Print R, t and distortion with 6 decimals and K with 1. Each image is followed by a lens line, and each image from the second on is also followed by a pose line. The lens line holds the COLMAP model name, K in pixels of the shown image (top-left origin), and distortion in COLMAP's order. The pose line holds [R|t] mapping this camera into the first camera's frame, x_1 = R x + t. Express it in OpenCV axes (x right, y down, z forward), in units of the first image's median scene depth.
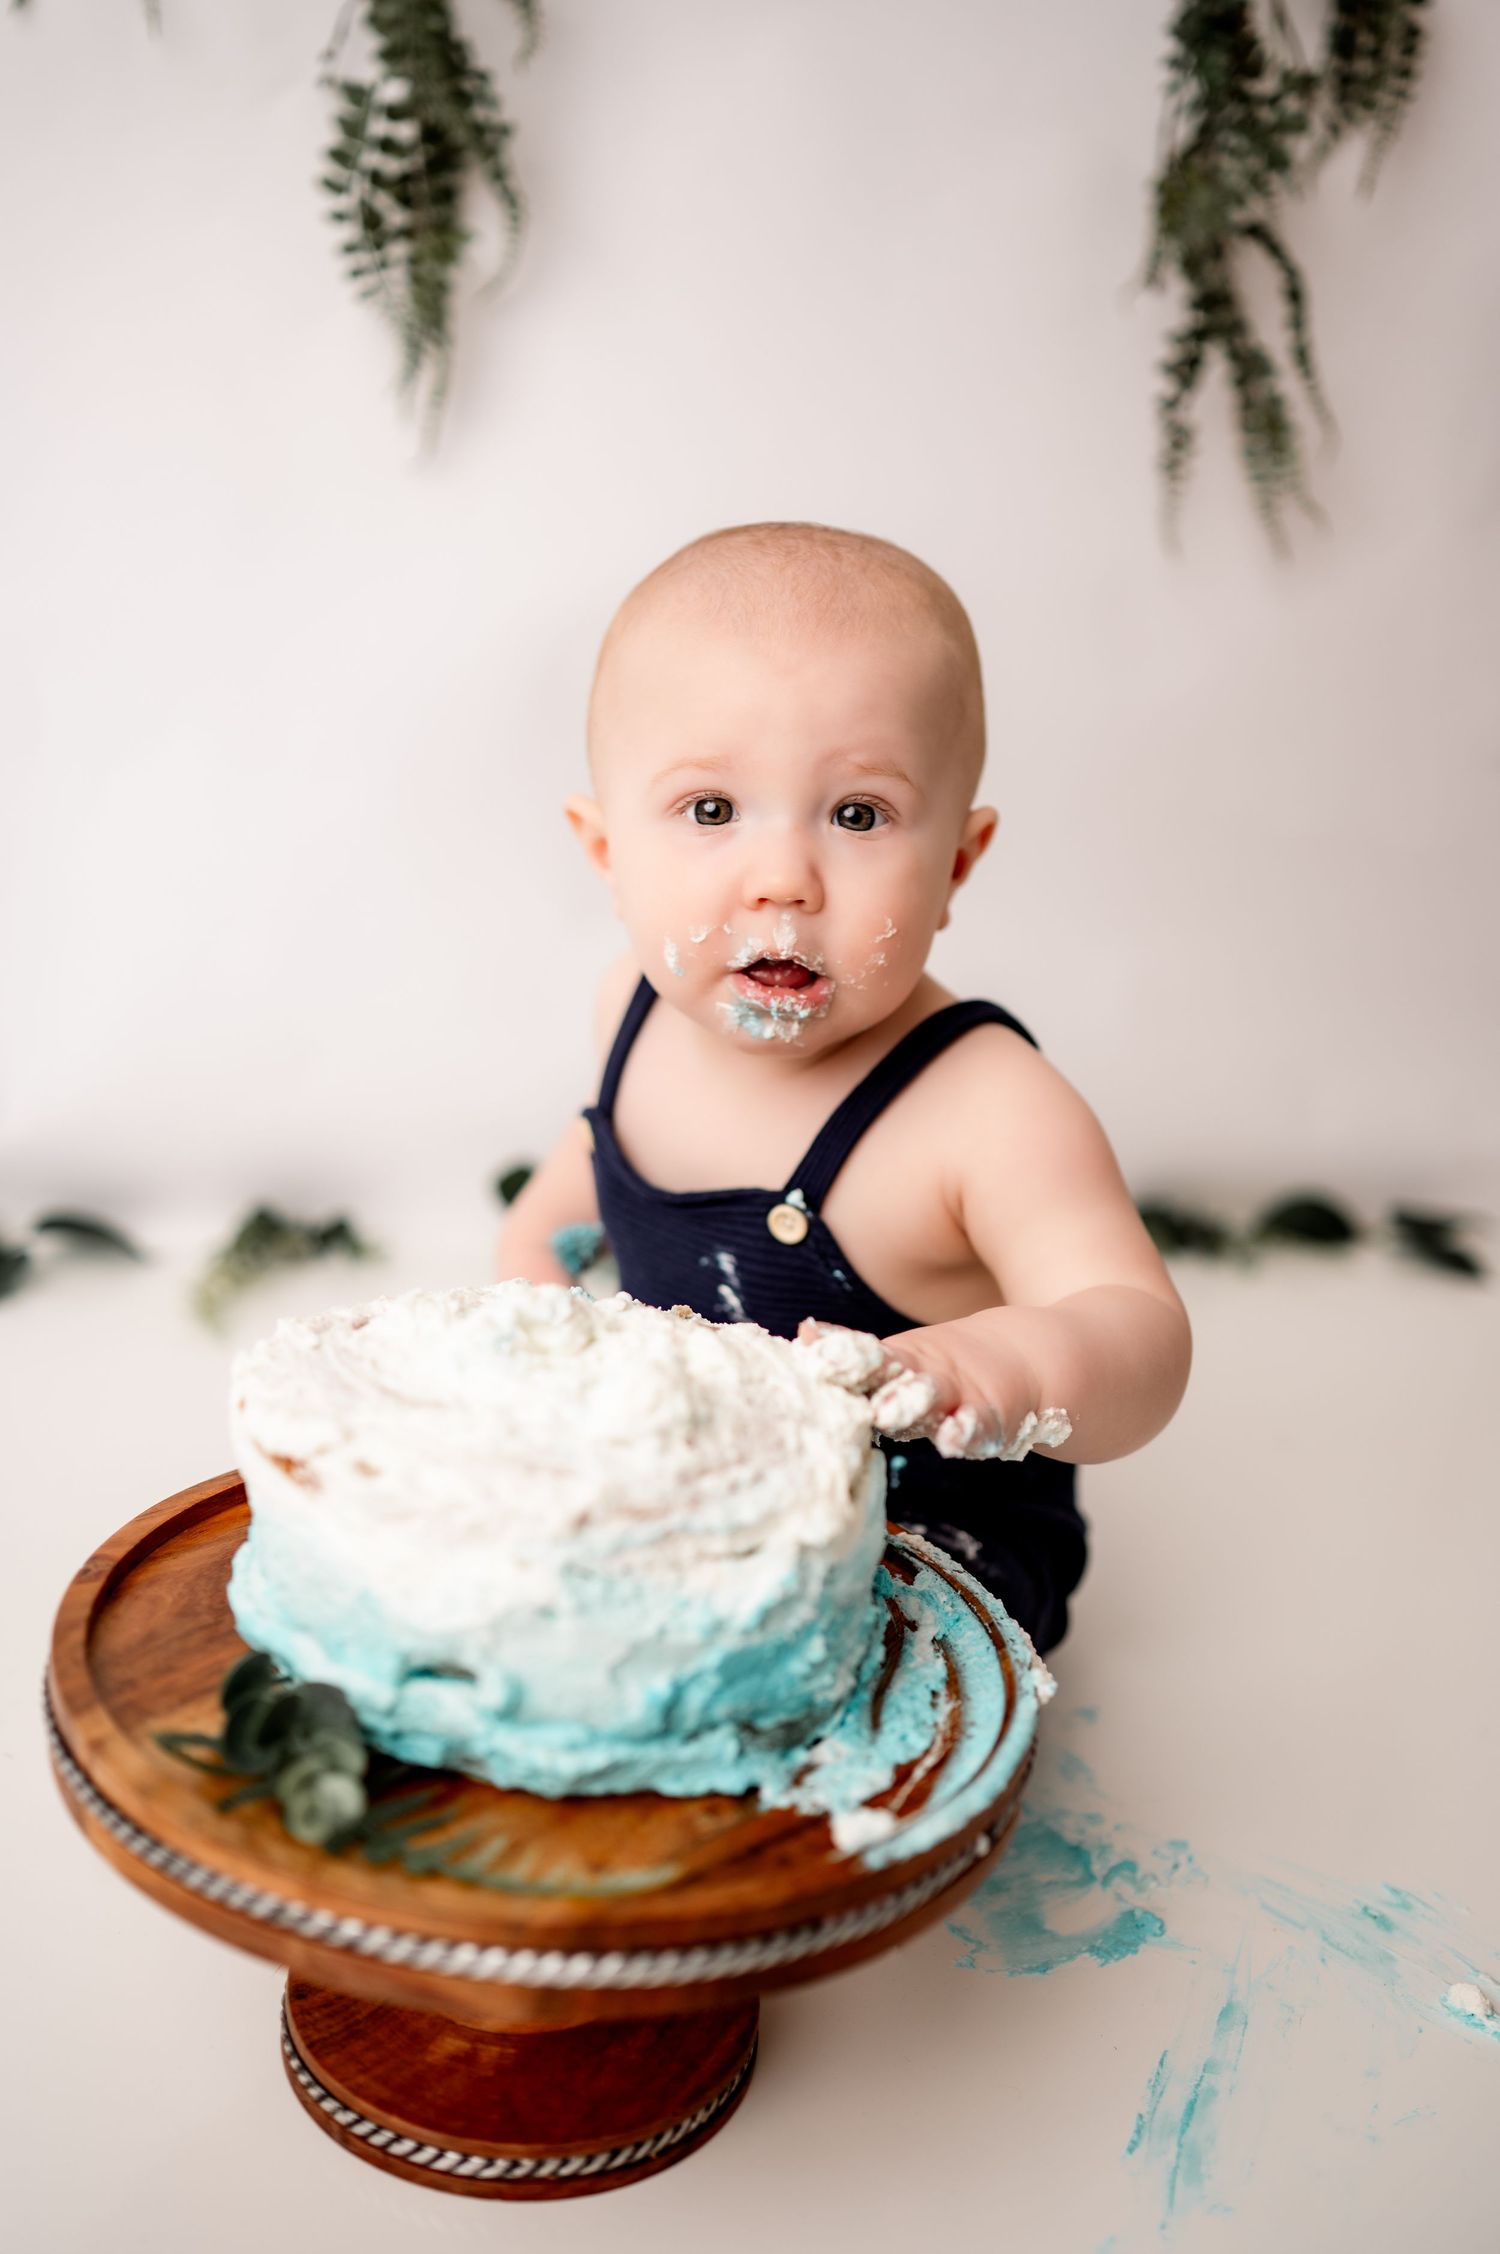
lens RADIAL K [[2012.9, 0, 750.0], [0, 2012.9, 1127.0], [0, 0, 1]] dist [-0.017677, 0.005639]
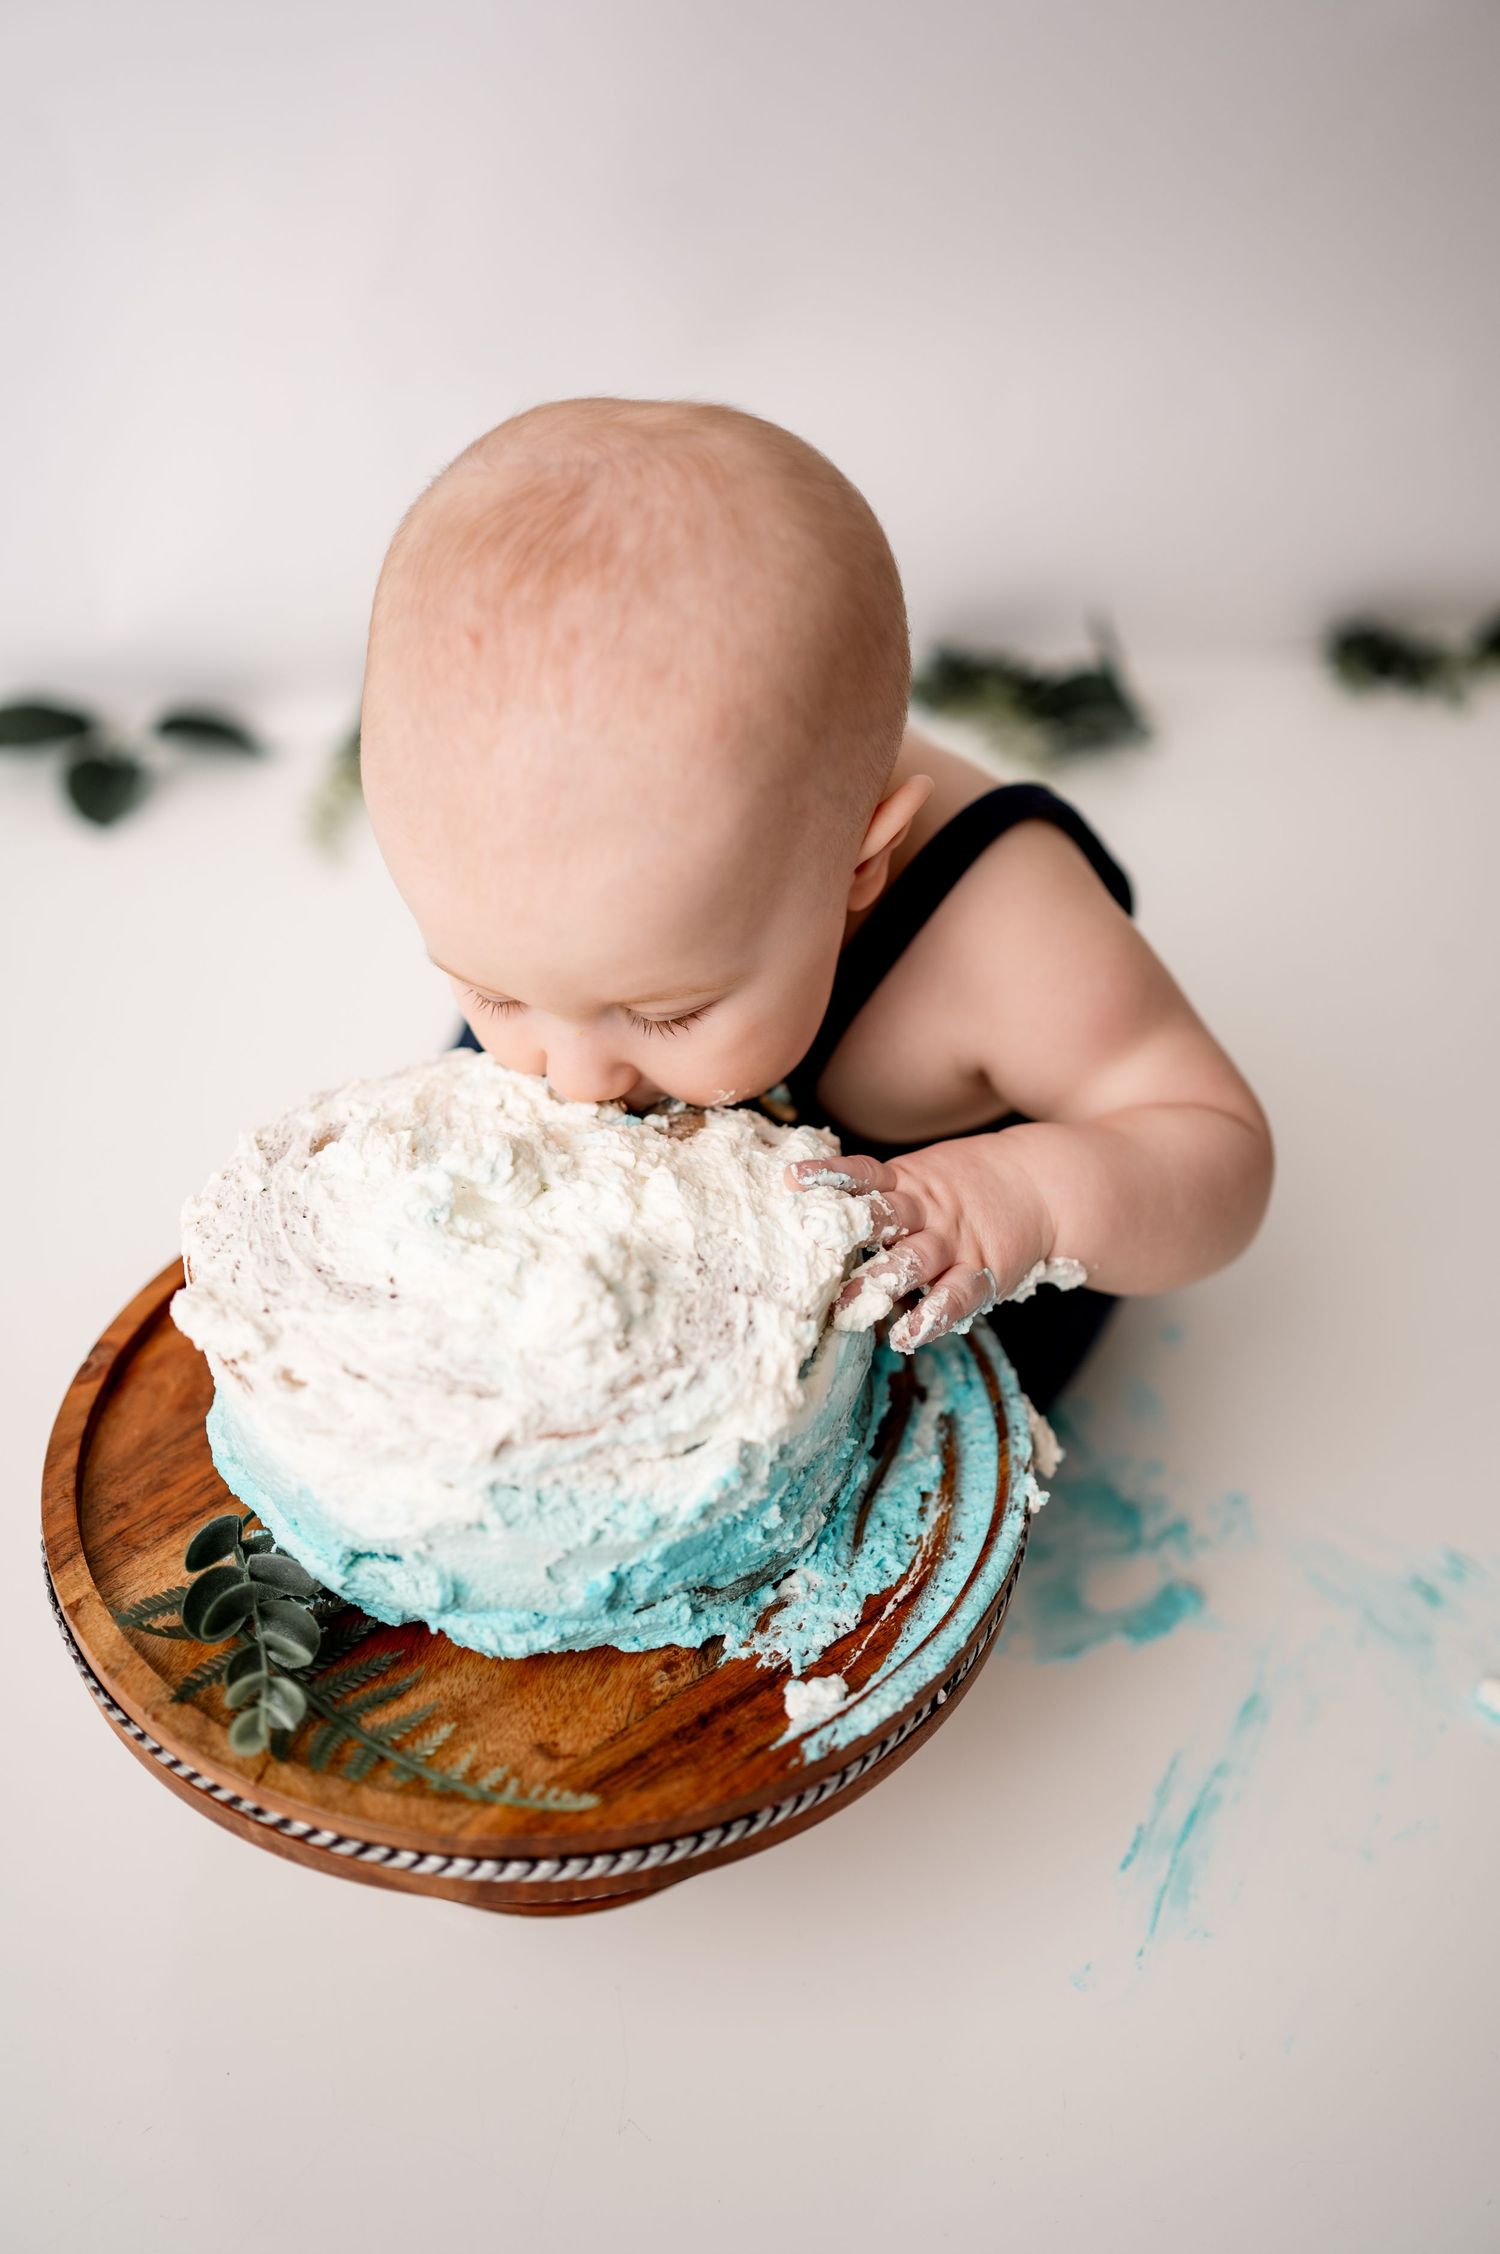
lens RADIAL K [[2012.9, 0, 750.0], [0, 2012.9, 1127.0], [0, 0, 1]] dist [-0.017677, 0.005639]
pose [[0.991936, 0.004852, -0.126650, 0.139113], [0.040370, 0.935125, 0.352010, -0.252826], [0.120142, -0.354285, 0.927388, 0.150303]]
